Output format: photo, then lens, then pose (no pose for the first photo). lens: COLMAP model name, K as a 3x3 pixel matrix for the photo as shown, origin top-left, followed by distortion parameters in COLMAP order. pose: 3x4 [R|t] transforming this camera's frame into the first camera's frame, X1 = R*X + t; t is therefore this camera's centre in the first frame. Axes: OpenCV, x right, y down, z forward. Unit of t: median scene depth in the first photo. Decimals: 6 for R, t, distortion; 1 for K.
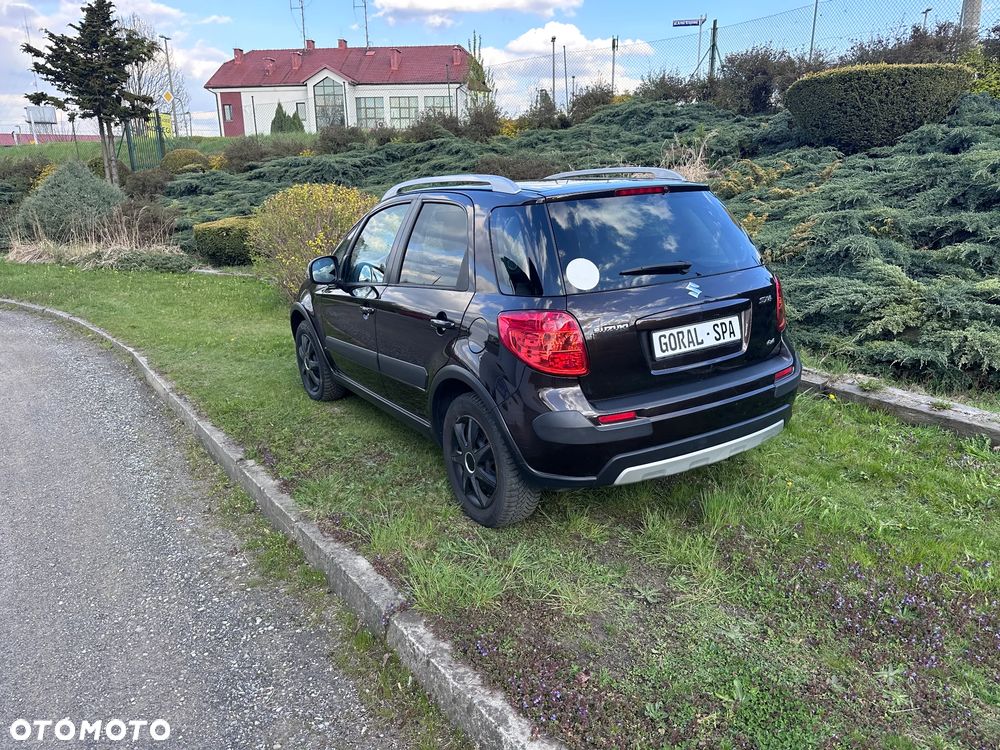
lens RADIAL K [[707.7, 0, 504.9], [0, 707.7, 376.7], [0, 0, 1]] dist [0.041101, -0.057446]
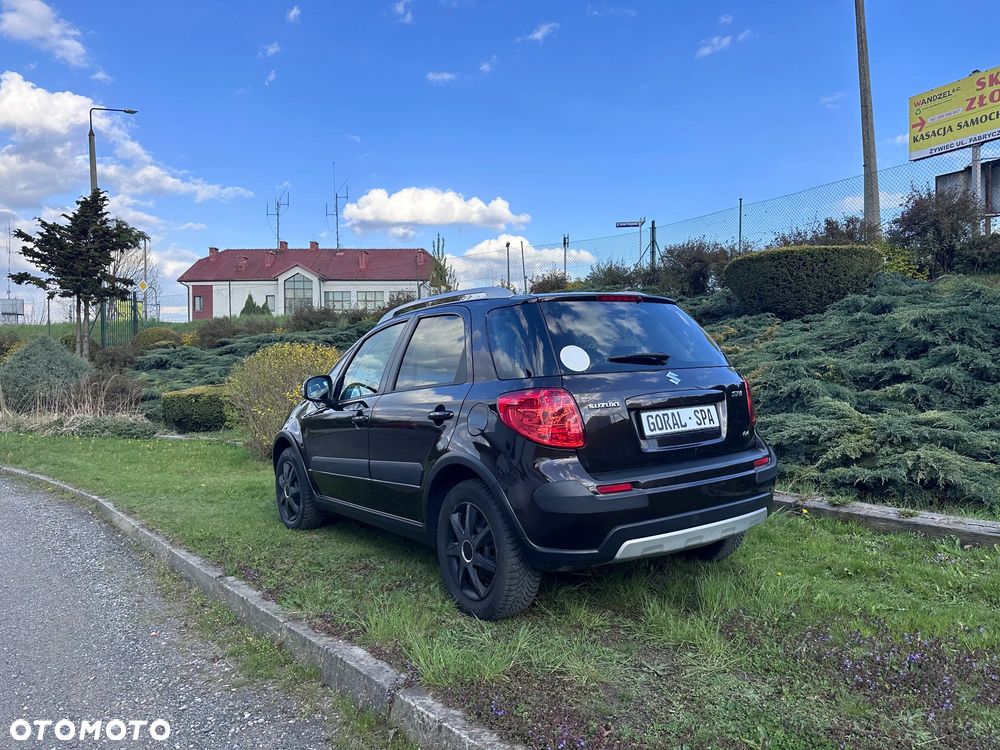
lens RADIAL K [[709.5, 0, 501.6], [0, 709.5, 370.7], [0, 0, 1]] dist [0.063987, -0.094300]
pose [[0.998072, 0.001363, 0.062052, -0.028010], [0.015983, 0.960401, -0.278164, 0.068728], [-0.059973, 0.278620, 0.958527, -0.018391]]
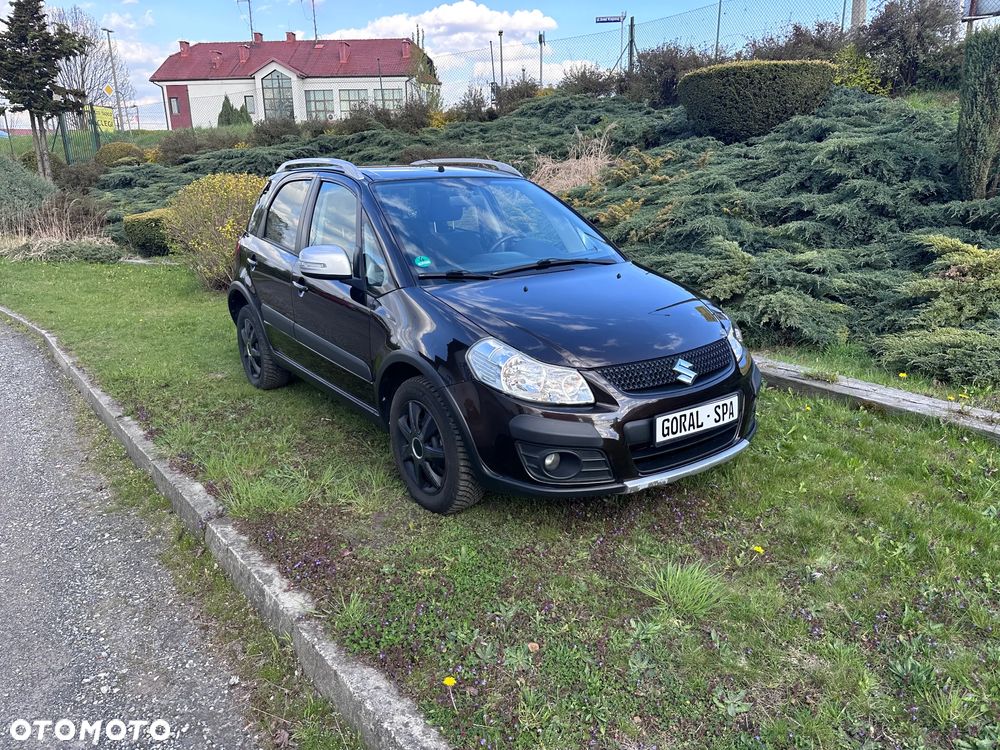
lens RADIAL K [[722.7, 0, 524.2], [0, 722.7, 372.8], [0, 0, 1]] dist [0.024780, -0.031220]
pose [[0.998569, -0.020518, 0.049389, 0.115353], [0.020586, 0.999788, -0.000868, 0.034047], [-0.049361, 0.001884, 0.998779, -0.094998]]
